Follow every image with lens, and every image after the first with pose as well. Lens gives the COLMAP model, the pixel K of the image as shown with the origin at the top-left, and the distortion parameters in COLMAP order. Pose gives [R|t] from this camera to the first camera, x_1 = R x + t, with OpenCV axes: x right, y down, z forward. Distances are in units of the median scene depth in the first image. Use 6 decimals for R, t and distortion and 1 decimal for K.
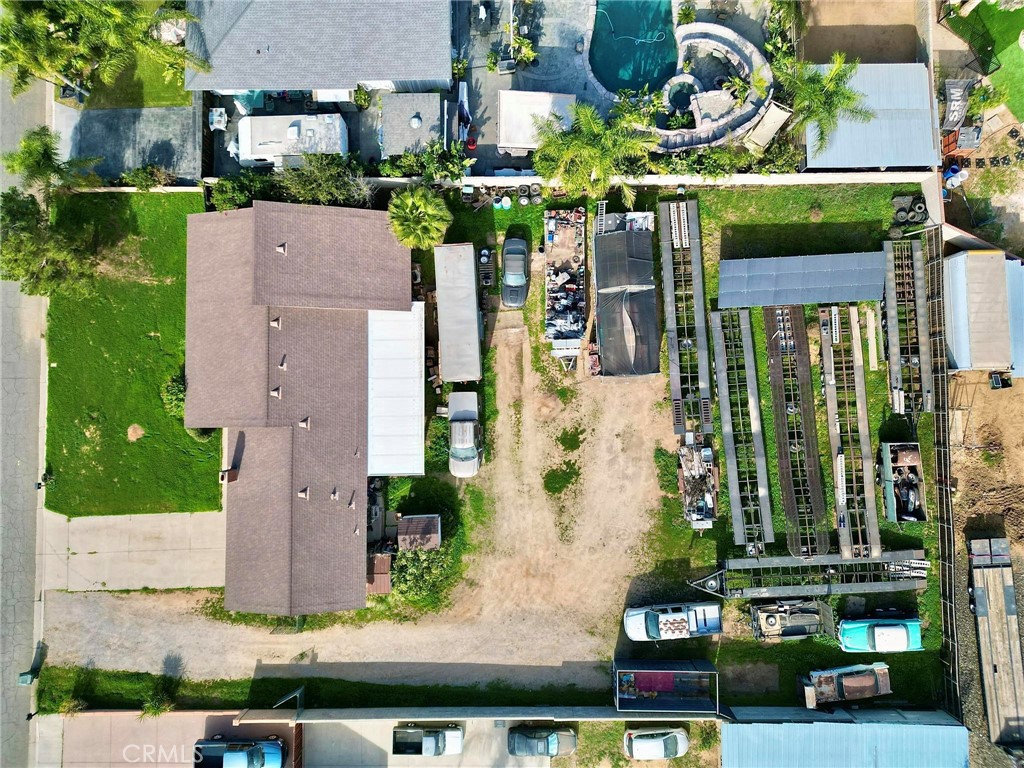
lens RADIAL K [[717.3, 0, 516.3], [0, 717.3, 364.3], [0, 0, 1]] dist [0.066877, -0.062798]
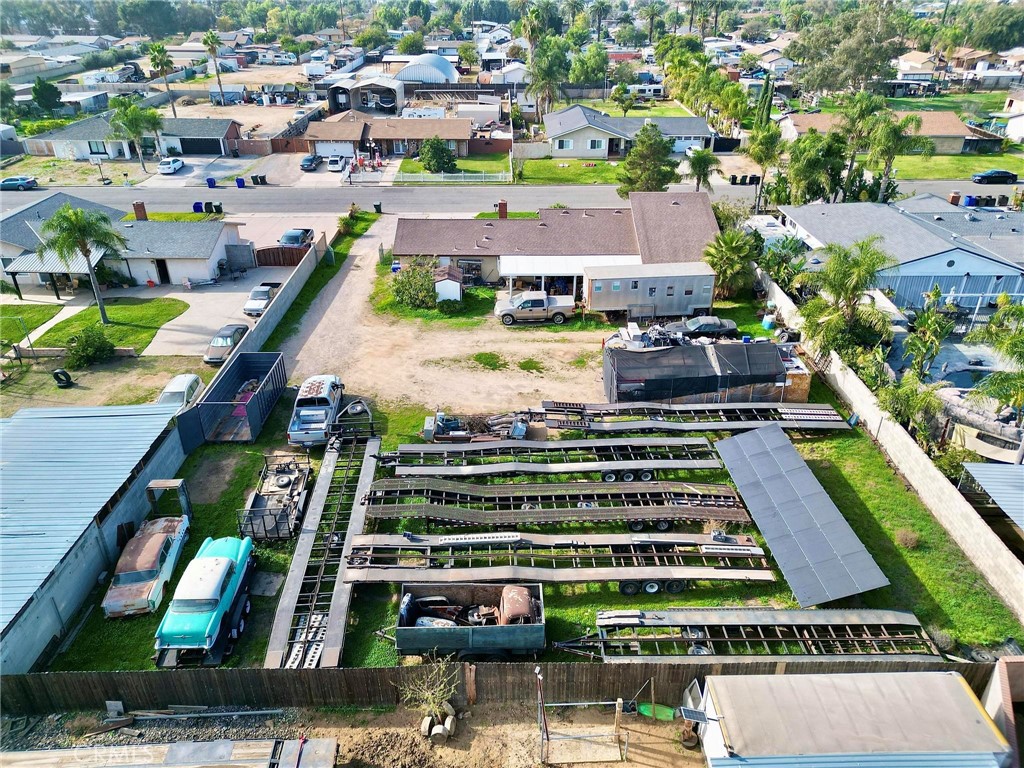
lens RADIAL K [[717.3, 0, 516.3], [0, 717.3, 364.3], [0, 0, 1]] dist [0.066877, -0.062798]
pose [[0.002723, 0.477041, -0.878877, 0.894084], [-0.998657, 0.046767, 0.022290, 0.104624], [0.051735, 0.877636, 0.476527, 0.564766]]
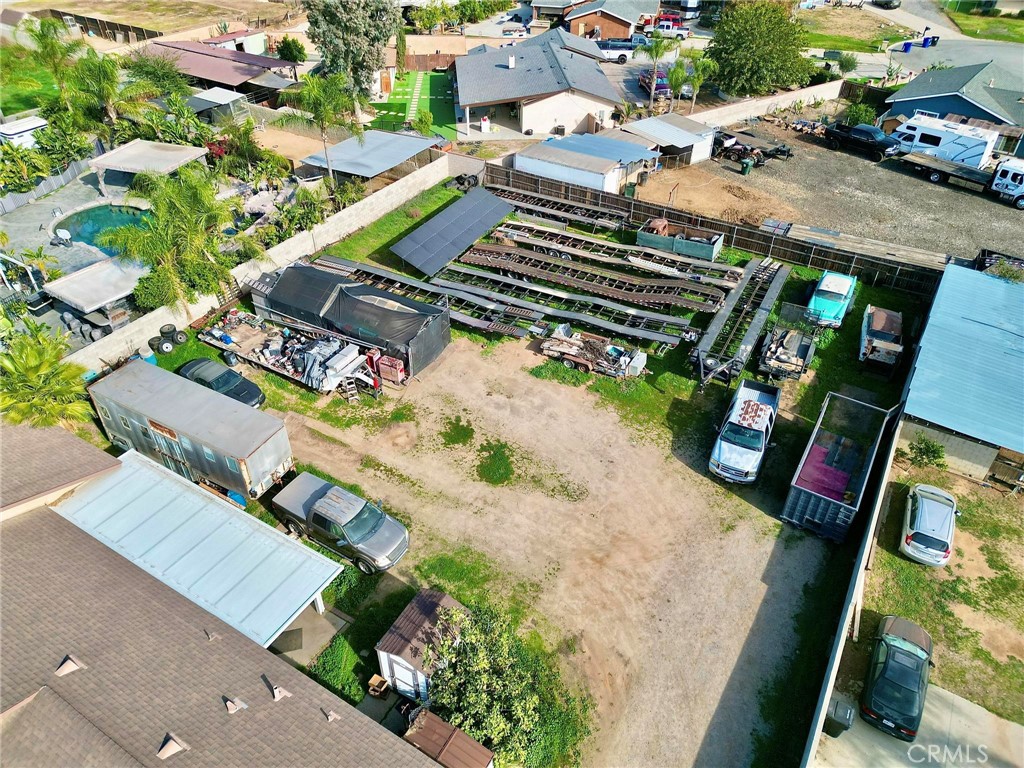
lens RADIAL K [[717.3, 0, 516.3], [0, 717.3, 364.3], [0, 0, 1]] dist [0.066877, -0.062798]
pose [[0.522512, -0.509588, 0.683594, -0.339695], [0.850686, 0.365715, -0.377606, 0.396474], [-0.057577, 0.778827, 0.624590, 0.515116]]
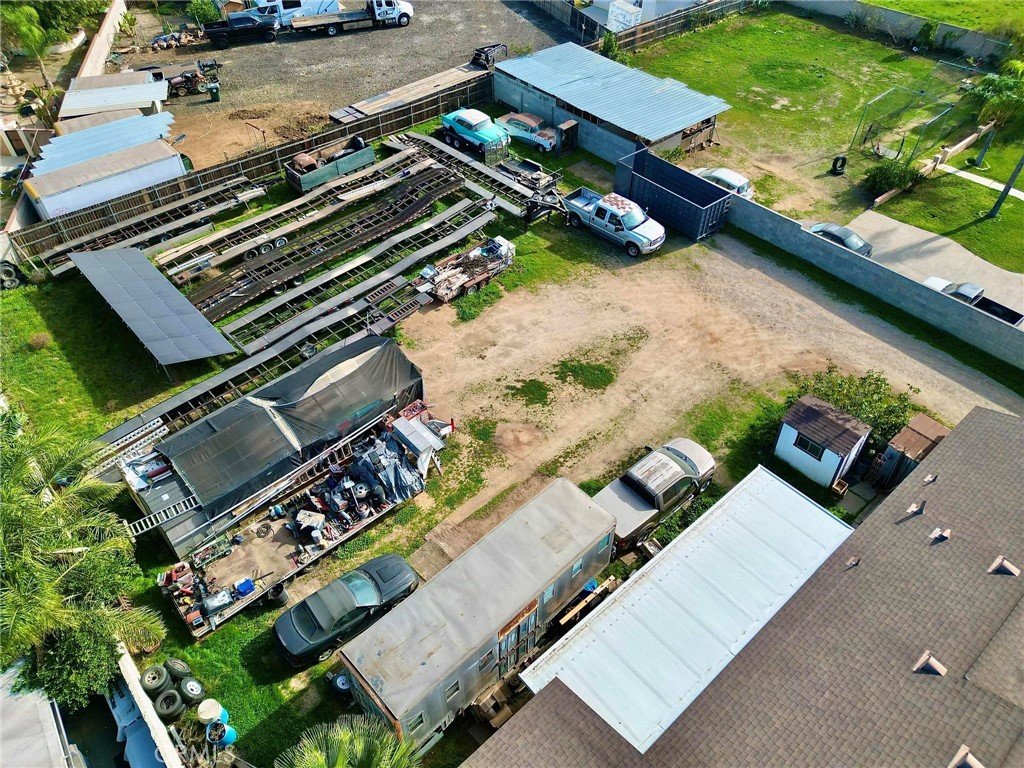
lens RADIAL K [[717.3, 0, 516.3], [0, 717.3, 364.3], [0, 0, 1]] dist [0.066877, -0.062798]
pose [[-0.647347, -0.517683, 0.559415, -0.265315], [0.761389, -0.405461, 0.505855, -0.224206], [-0.035051, 0.753396, 0.656632, 0.564189]]
